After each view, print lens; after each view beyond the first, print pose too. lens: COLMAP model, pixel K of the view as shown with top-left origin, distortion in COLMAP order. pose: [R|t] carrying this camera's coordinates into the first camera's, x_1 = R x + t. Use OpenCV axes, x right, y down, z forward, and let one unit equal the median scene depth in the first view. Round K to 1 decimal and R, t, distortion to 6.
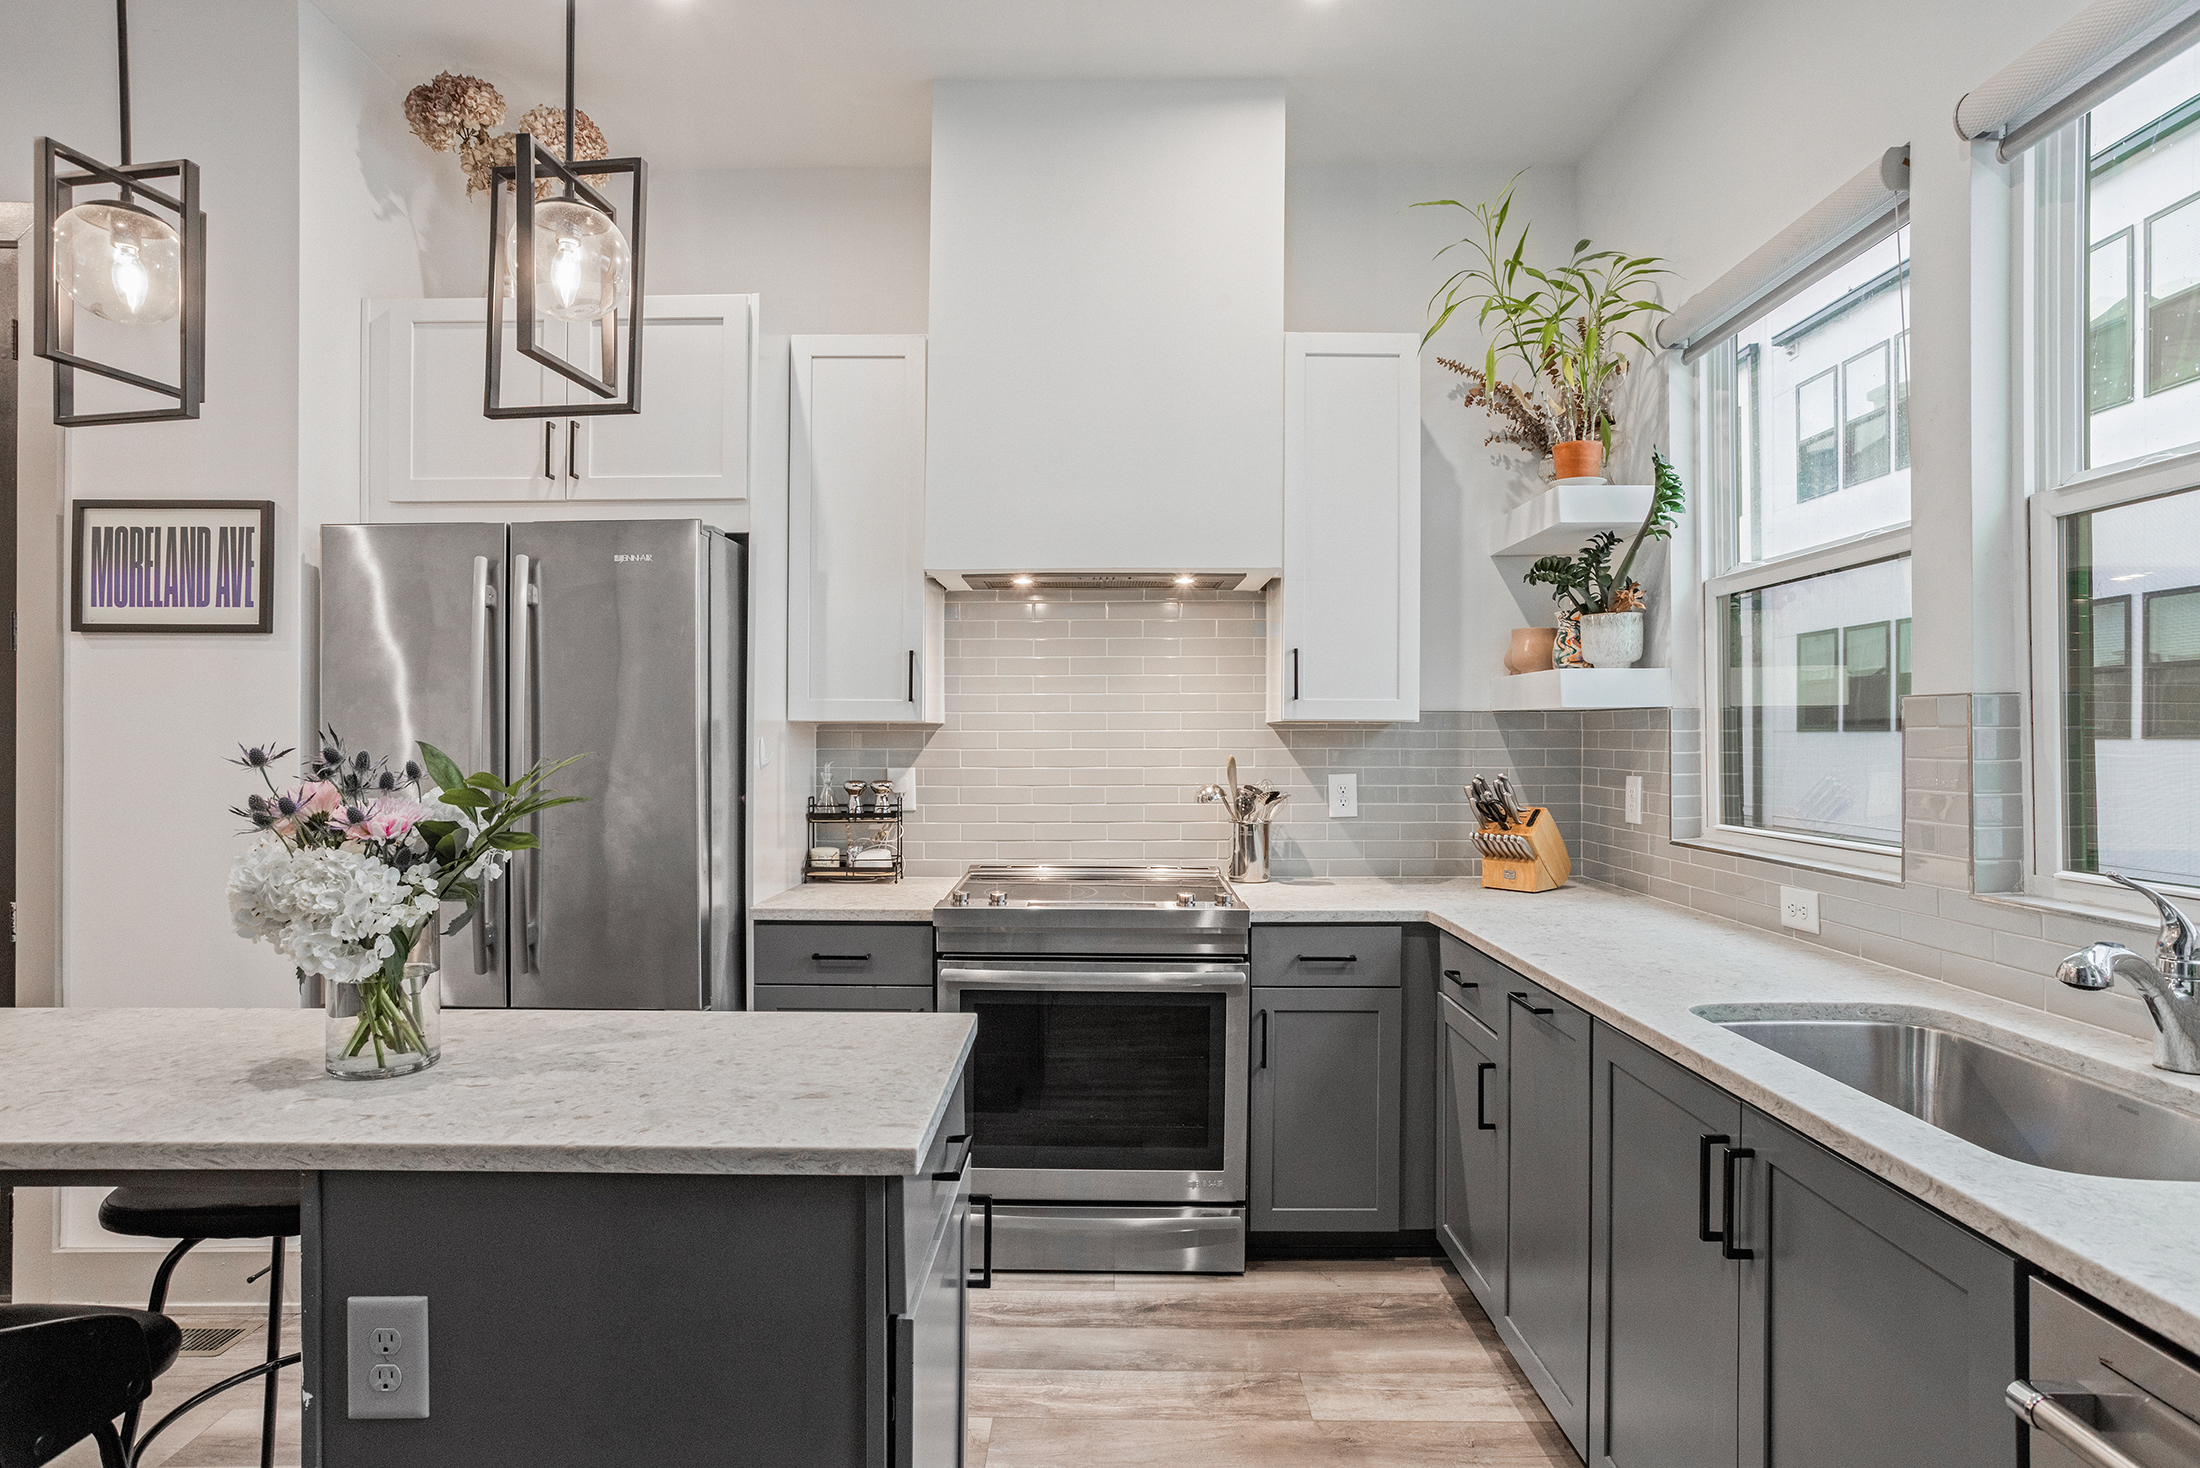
lens RADIAL K [[1188.7, 0, 1100.0], [0, 1188.7, 734.0], [0, 0, 1]] dist [-0.022556, 0.000286]
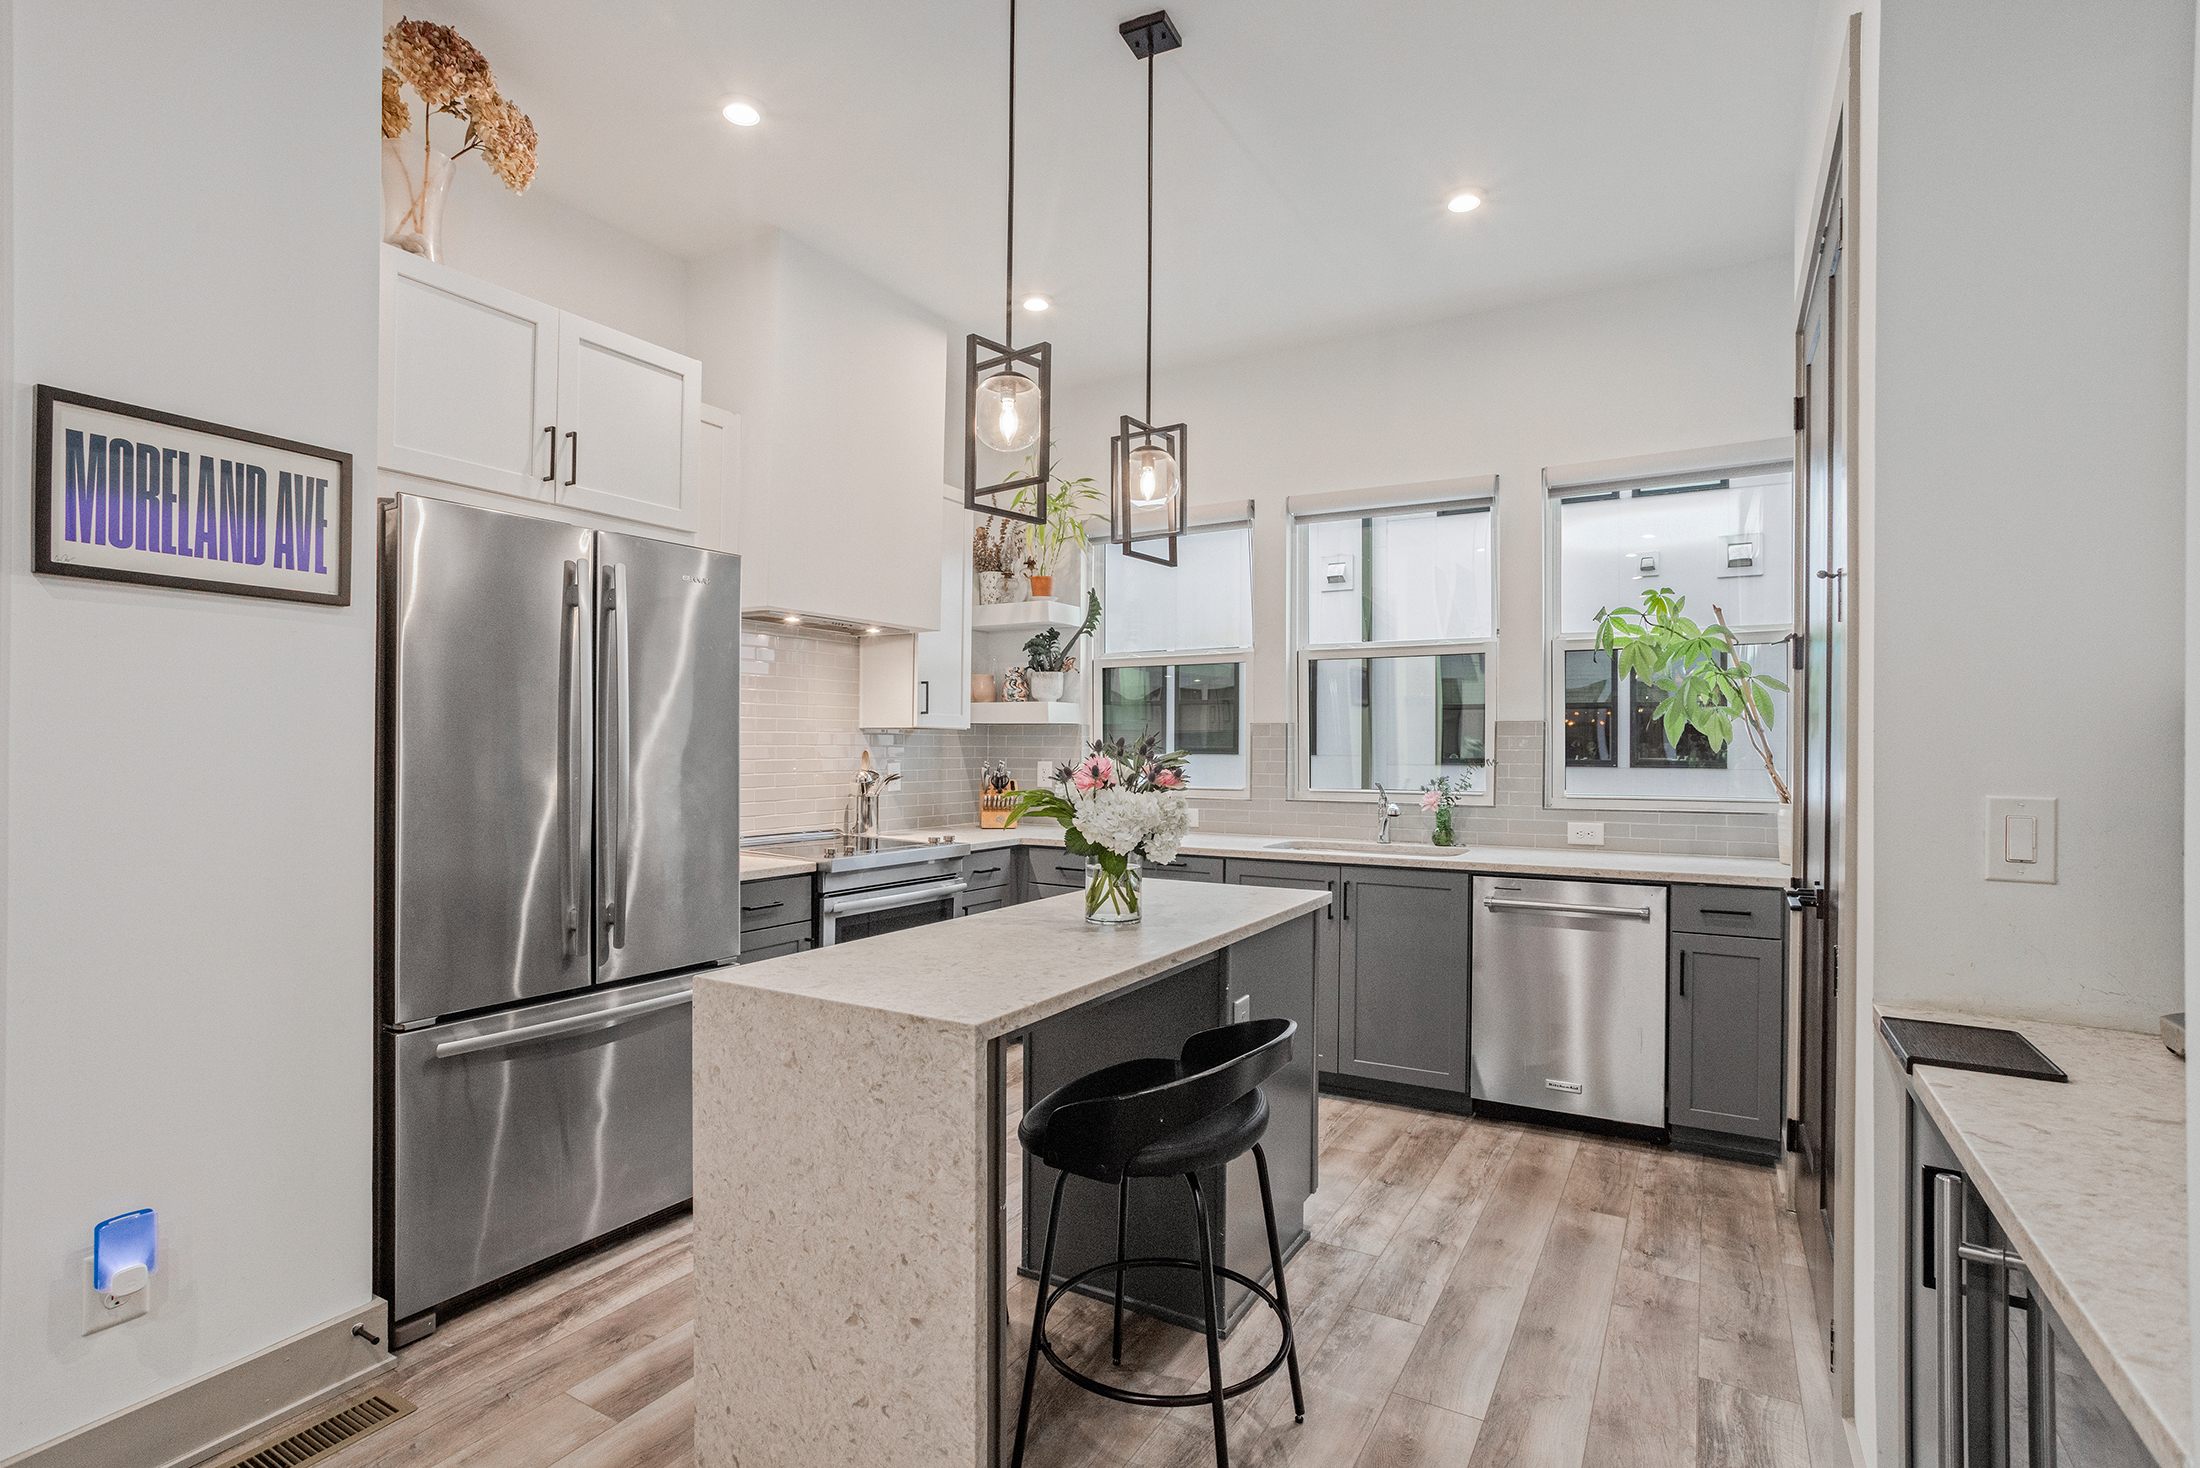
lens RADIAL K [[1095.2, 0, 1100.0], [0, 1095.2, 734.0], [0, 0, 1]] dist [-0.027656, 0.000079]
pose [[0.483316, 0.013113, 0.875348, -1.130483], [-0.008966, 0.999910, -0.010028, 0.011363], [-0.875400, -0.003001, 0.483390, 0.125467]]
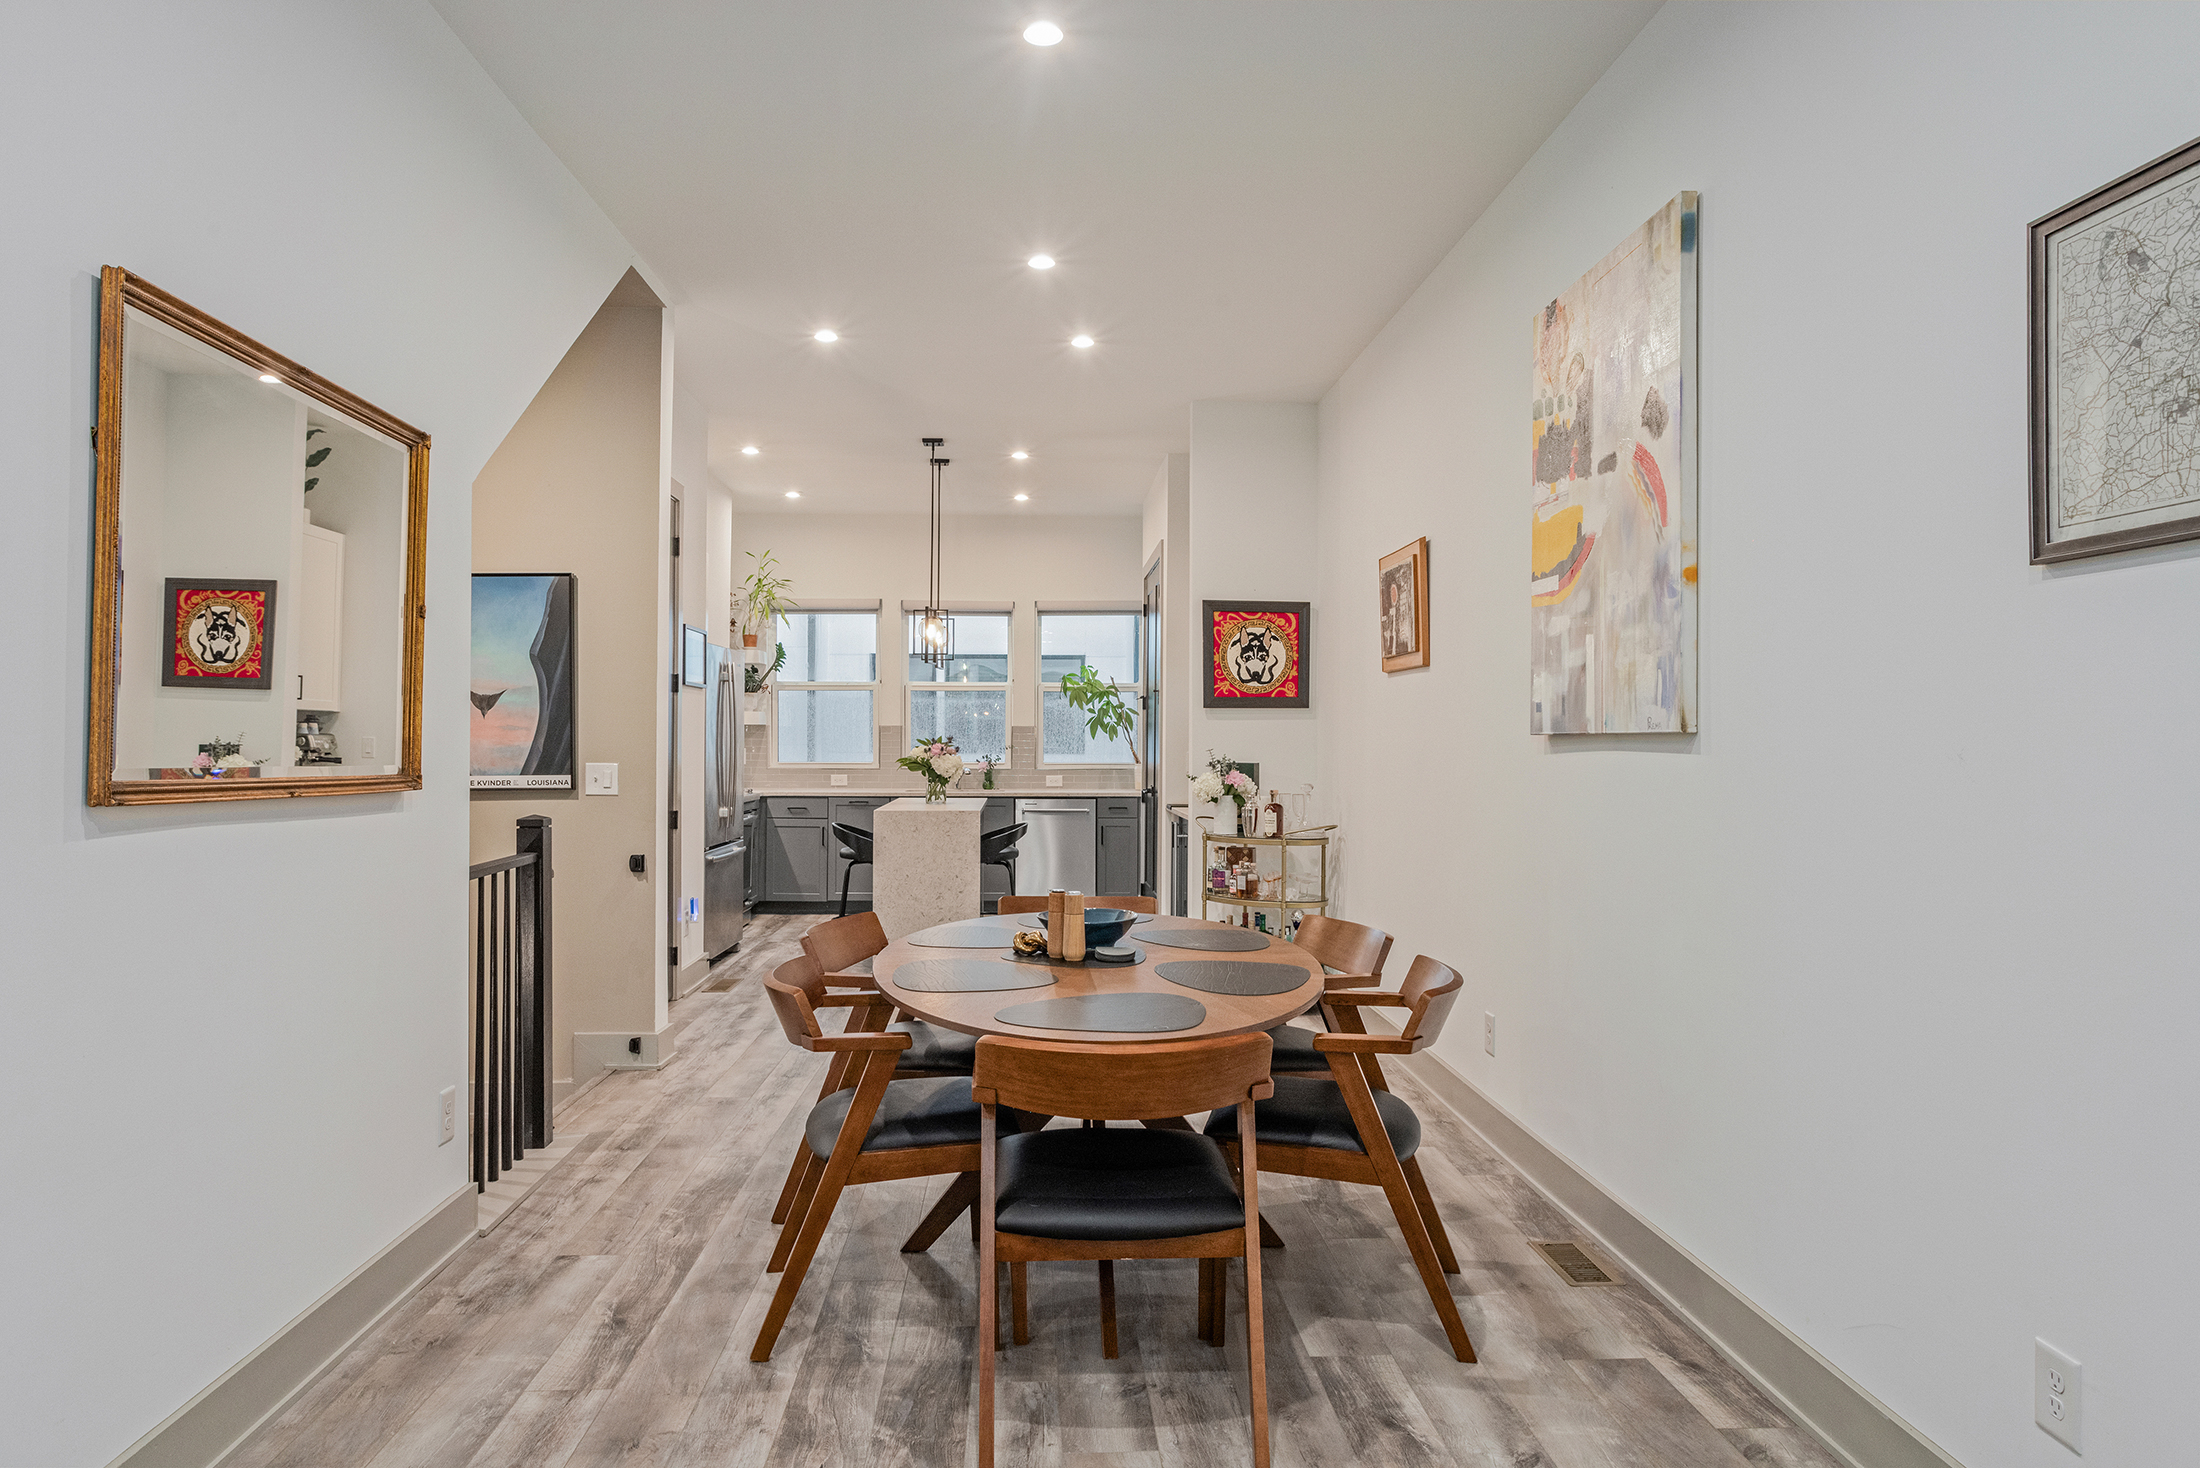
lens RADIAL K [[1392.3, 0, 1100.0], [0, 1392.3, 734.0], [0, 0, 1]] dist [0.000200, 0.000160]
pose [[-0.063029, 0.002581, 0.998008, -3.611610], [-0.007967, 0.999963, -0.003089, 0.005513], [-0.997980, -0.008145, -0.063006, 0.401108]]
